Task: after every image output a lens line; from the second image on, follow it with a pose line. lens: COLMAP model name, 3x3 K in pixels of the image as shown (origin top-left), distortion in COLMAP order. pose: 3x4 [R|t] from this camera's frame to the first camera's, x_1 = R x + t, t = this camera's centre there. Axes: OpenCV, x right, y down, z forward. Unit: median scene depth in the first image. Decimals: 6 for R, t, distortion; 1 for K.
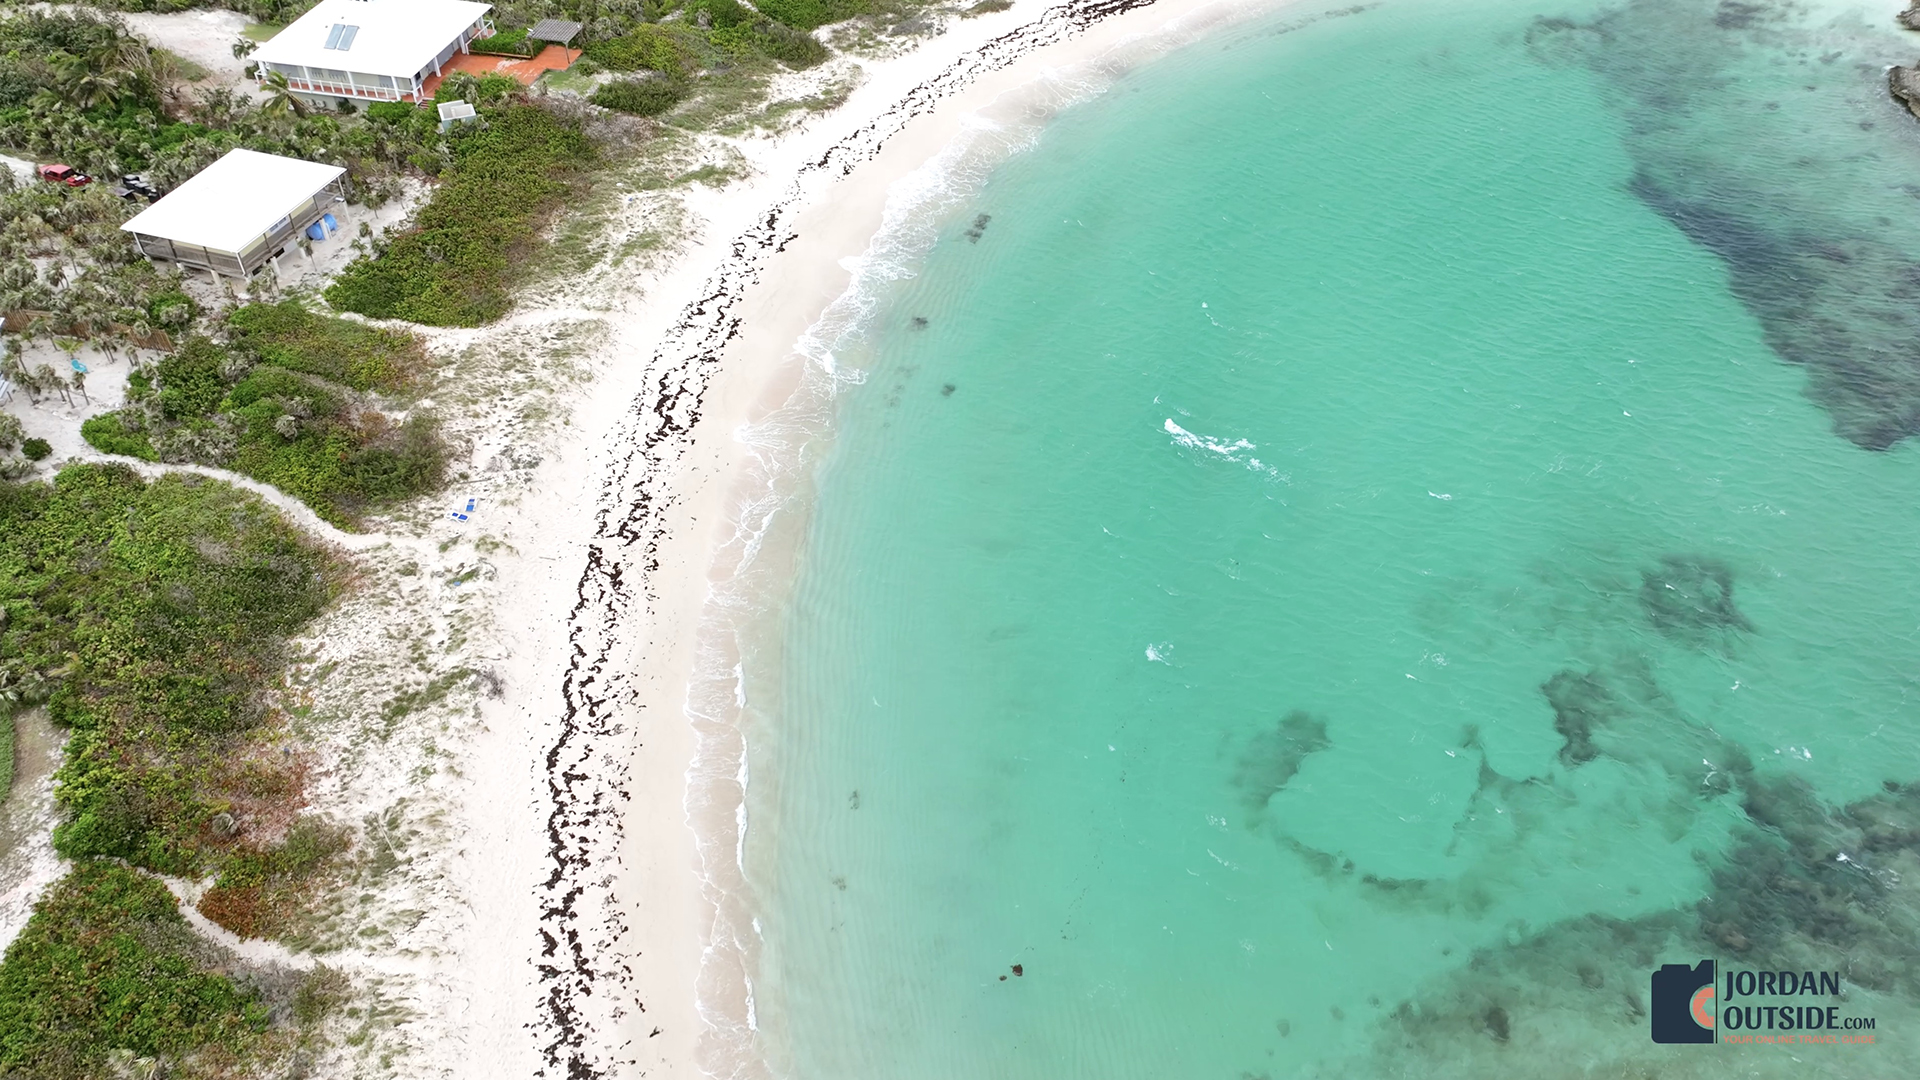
lens RADIAL K [[1468.1, 0, 953.6], [0, 1468.1, 533.1], [0, 0, 1]] dist [0.000131, 0.016138]
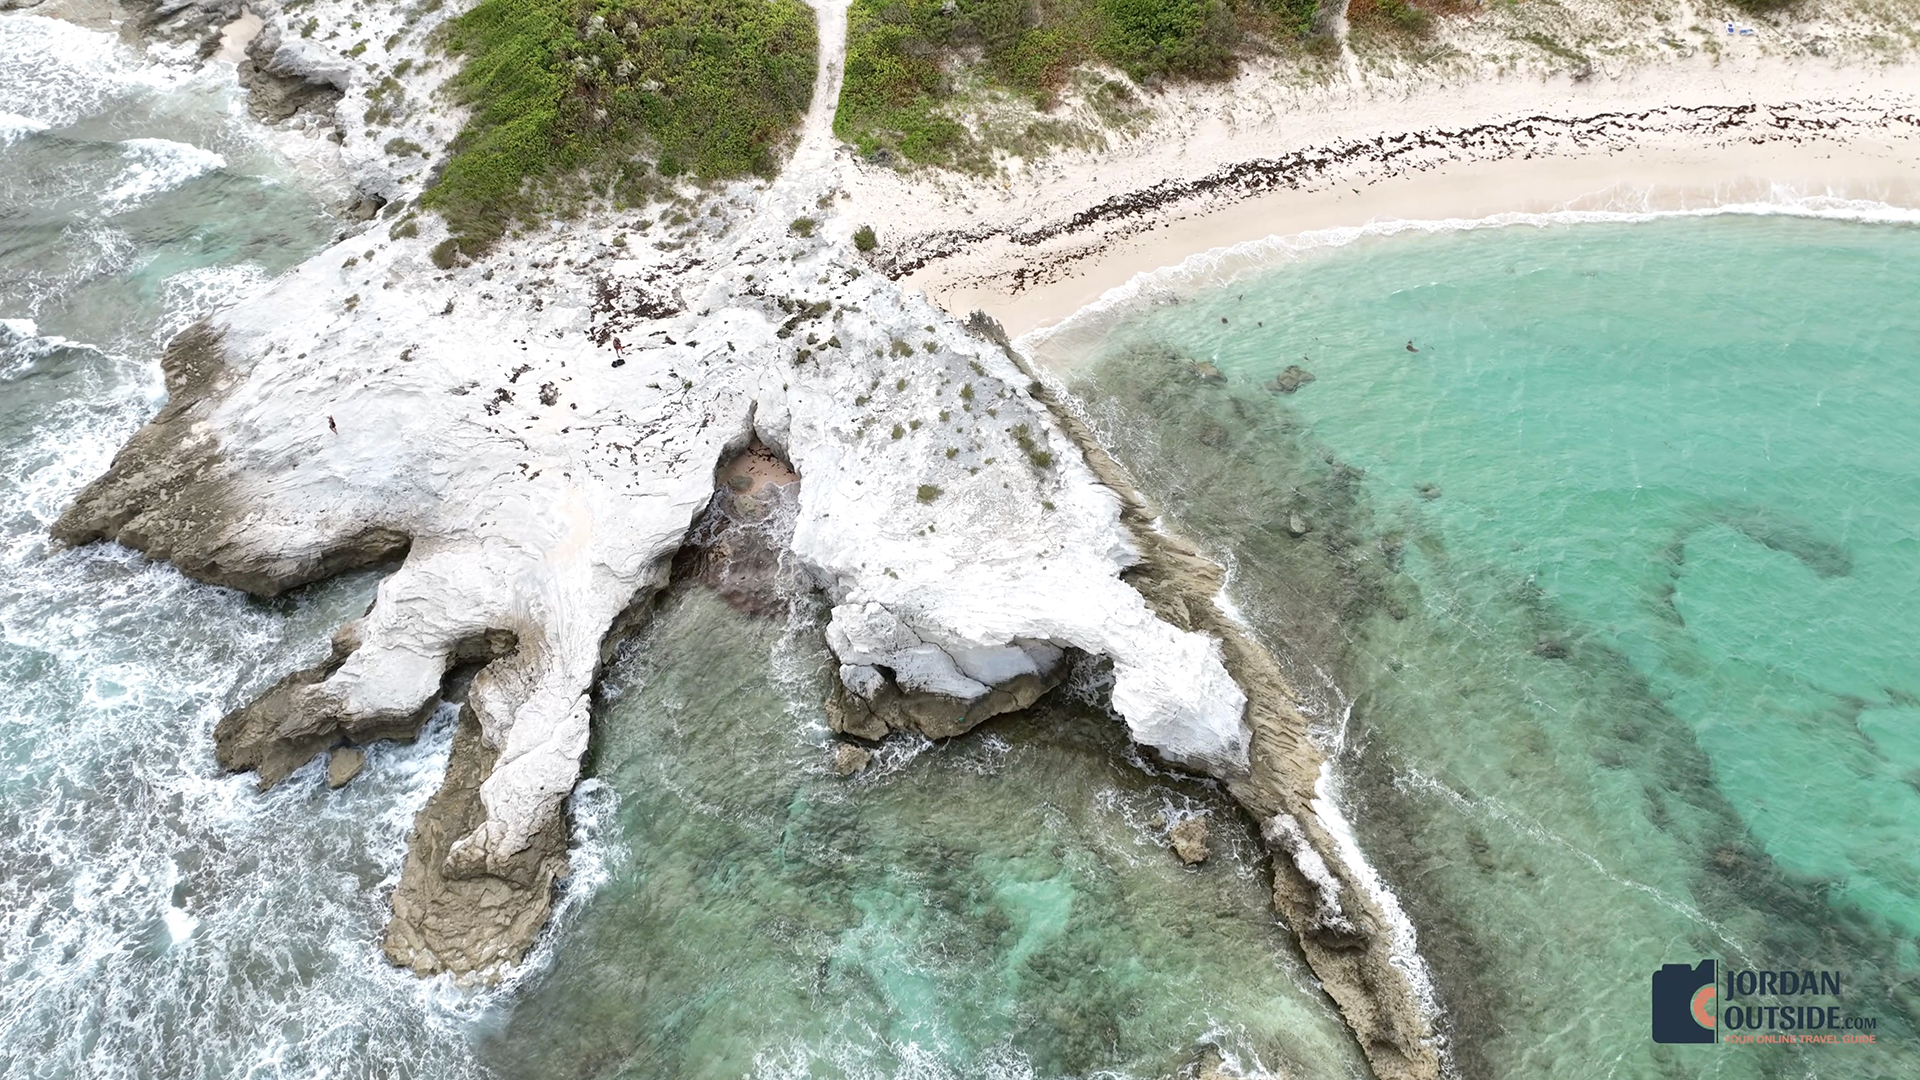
lens RADIAL K [[1468.1, 0, 953.7], [0, 1468.1, 535.1], [0, 0, 1]] dist [0.000131, 0.016138]
pose [[0.047671, 0.739606, -0.671349, 0.894549], [-0.675159, 0.519185, 0.524030, 0.002956], [0.736130, 0.428287, 0.524102, 0.025468]]
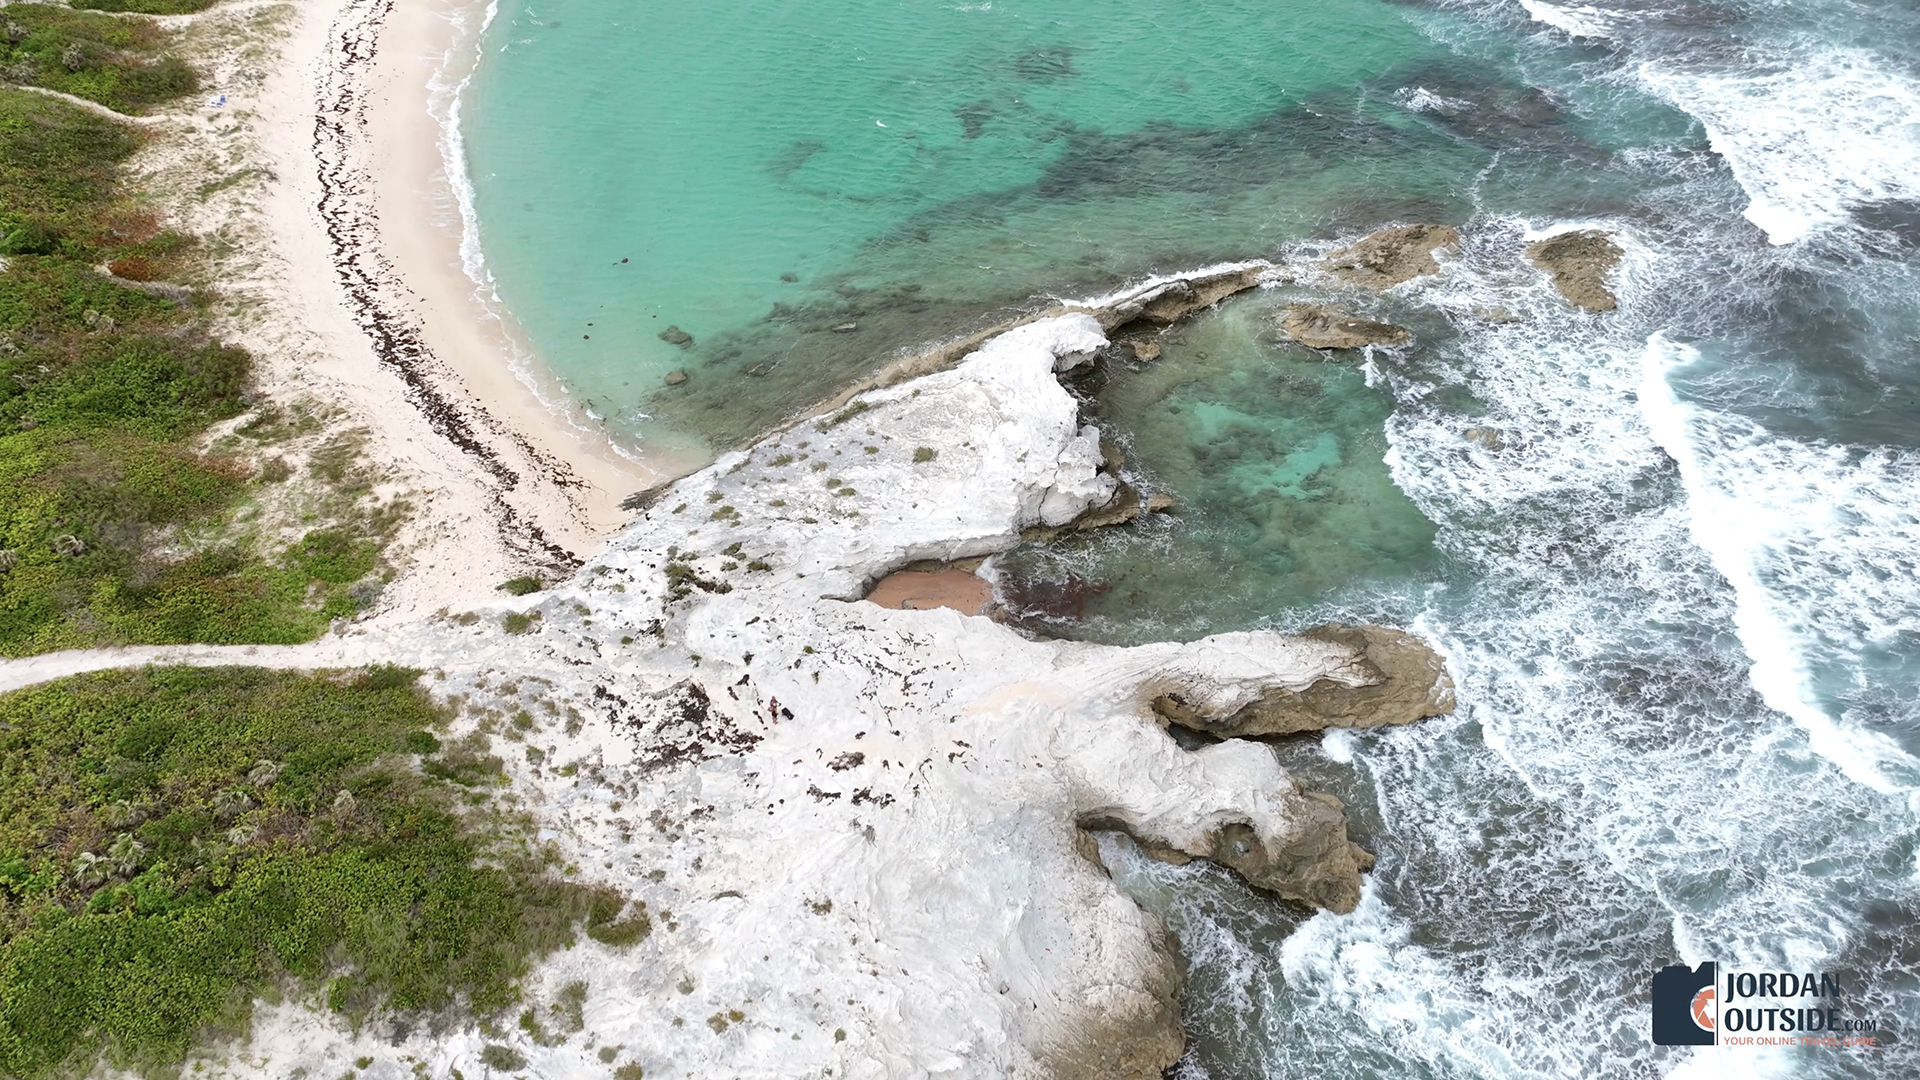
lens RADIAL K [[1468.1, 0, 953.8], [0, 1468.1, 543.4], [0, 0, 1]] dist [0.000131, 0.016138]
pose [[0.963609, -0.184466, 0.193469, 0.001570], [0.183029, 0.982778, 0.025437, 0.558140], [-0.194830, 0.010899, 0.980777, -0.604948]]
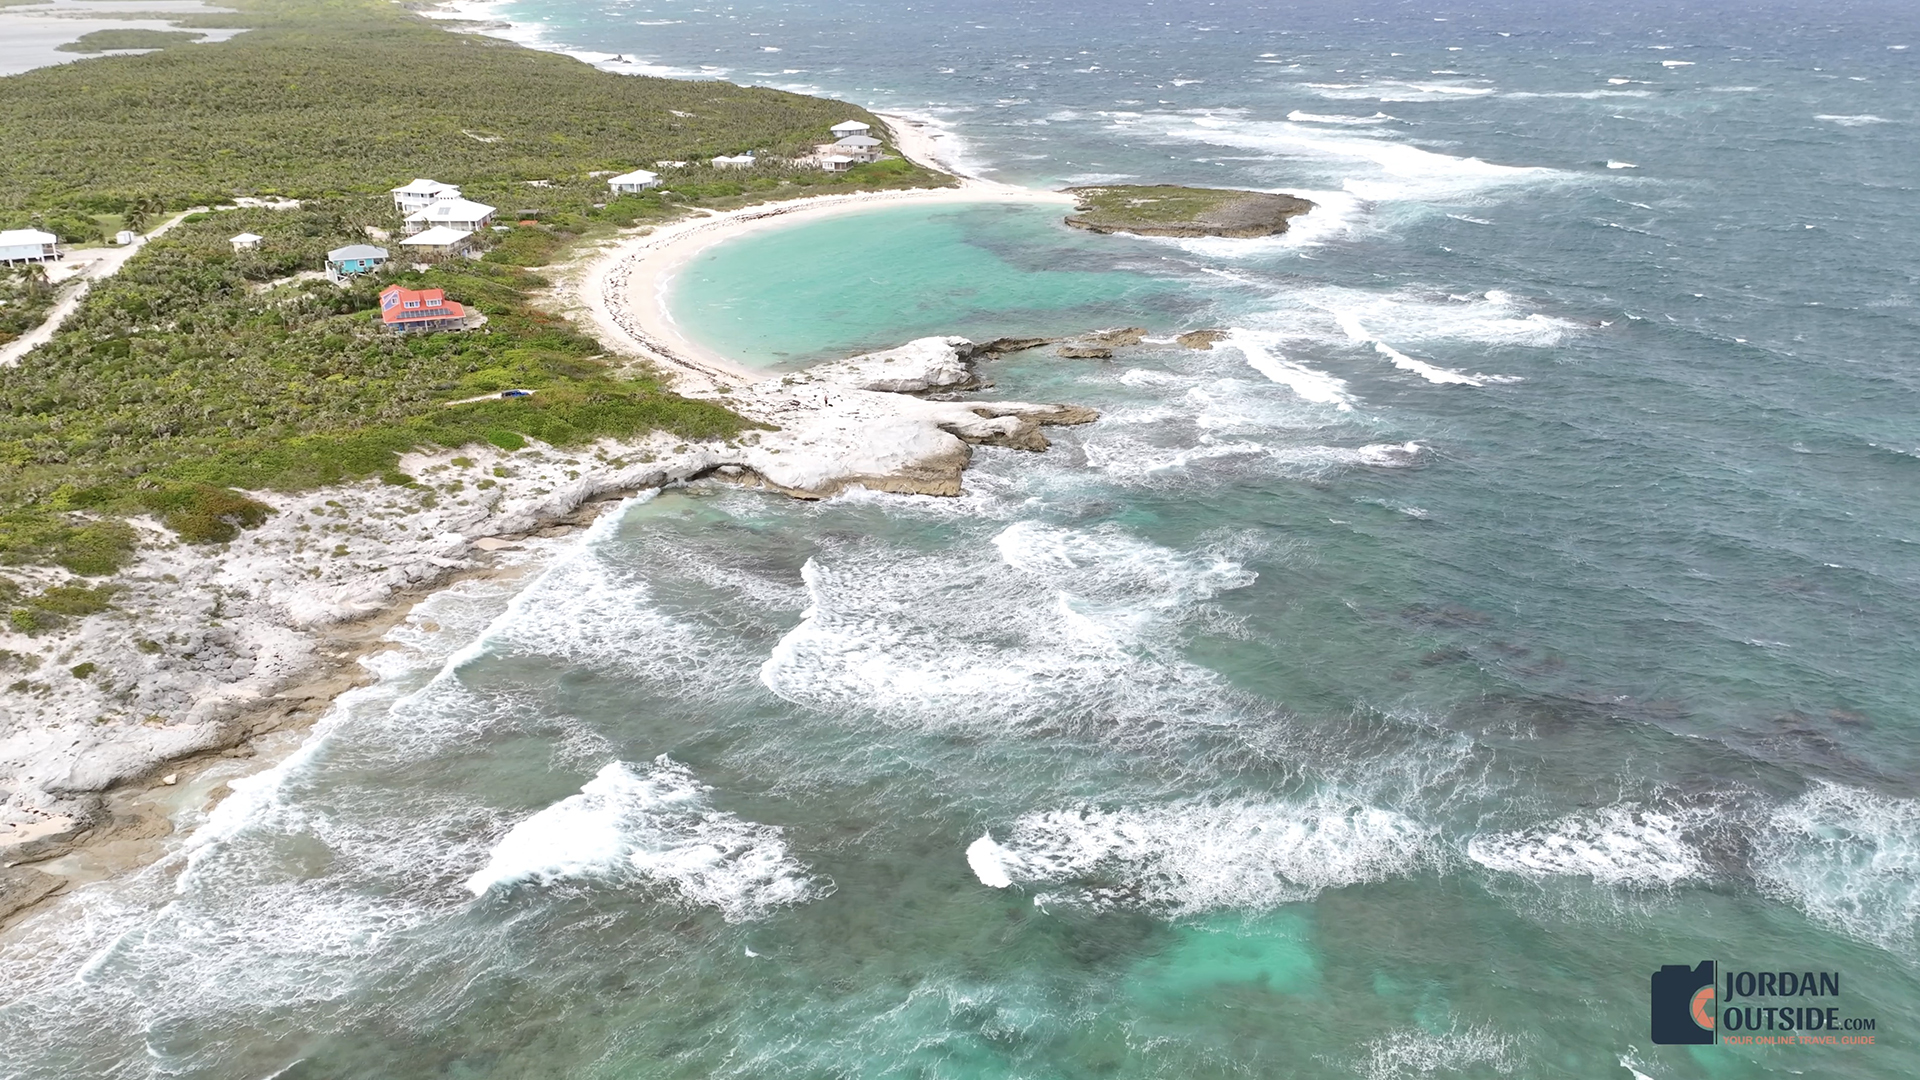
lens RADIAL K [[1468.1, 0, 958.7], [0, 1468.1, 538.4], [0, 0, 1]] dist [0.000131, 0.016138]
pose [[0.966160, -0.101414, 0.237169, -0.342315], [0.176744, 0.929975, -0.322346, 1.724590], [-0.187871, 0.353356, 0.916430, -1.889391]]
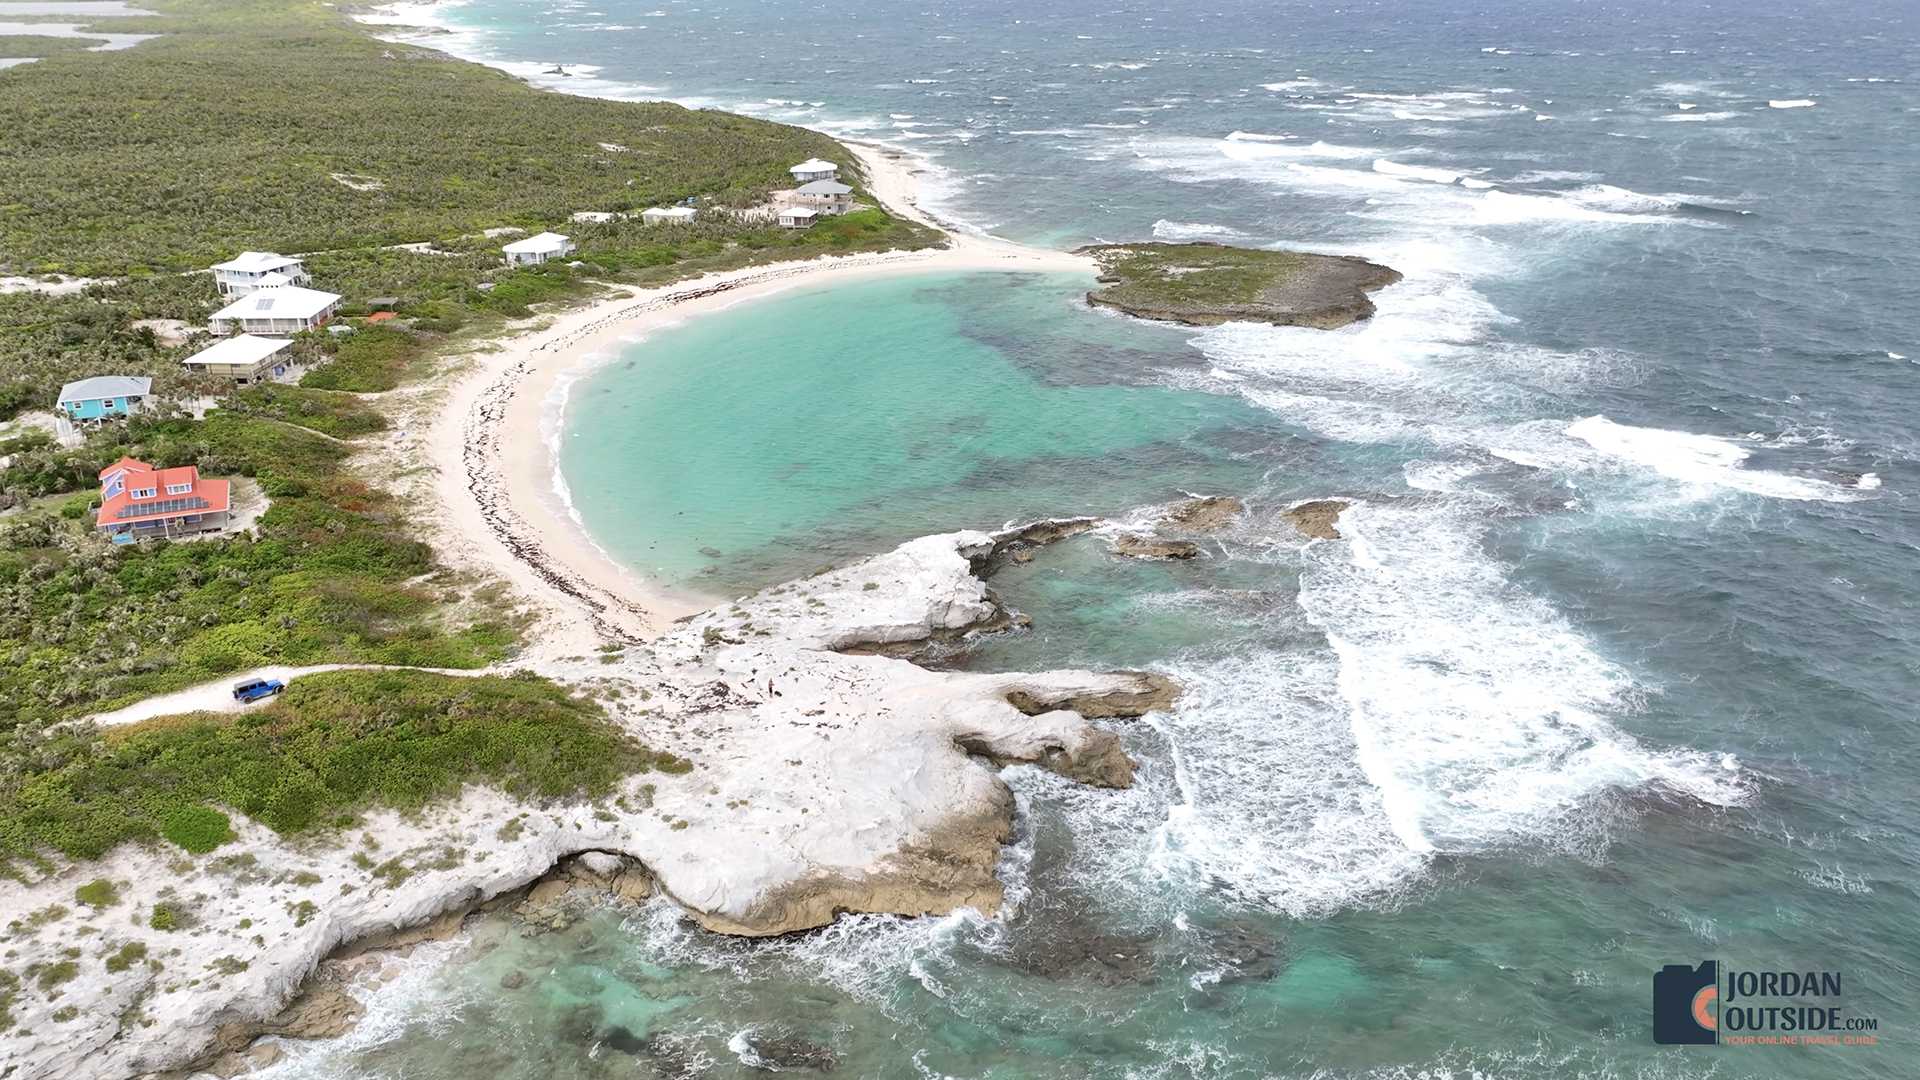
lens RADIAL K [[1468.1, 0, 959.6], [0, 1468.1, 541.5], [0, 0, 1]] dist [0.000131, 0.016138]
pose [[0.960319, -0.107687, 0.257276, -0.134839], [0.189105, 0.929440, -0.316828, 1.048188], [-0.205004, 0.352908, 0.912923, -1.147839]]
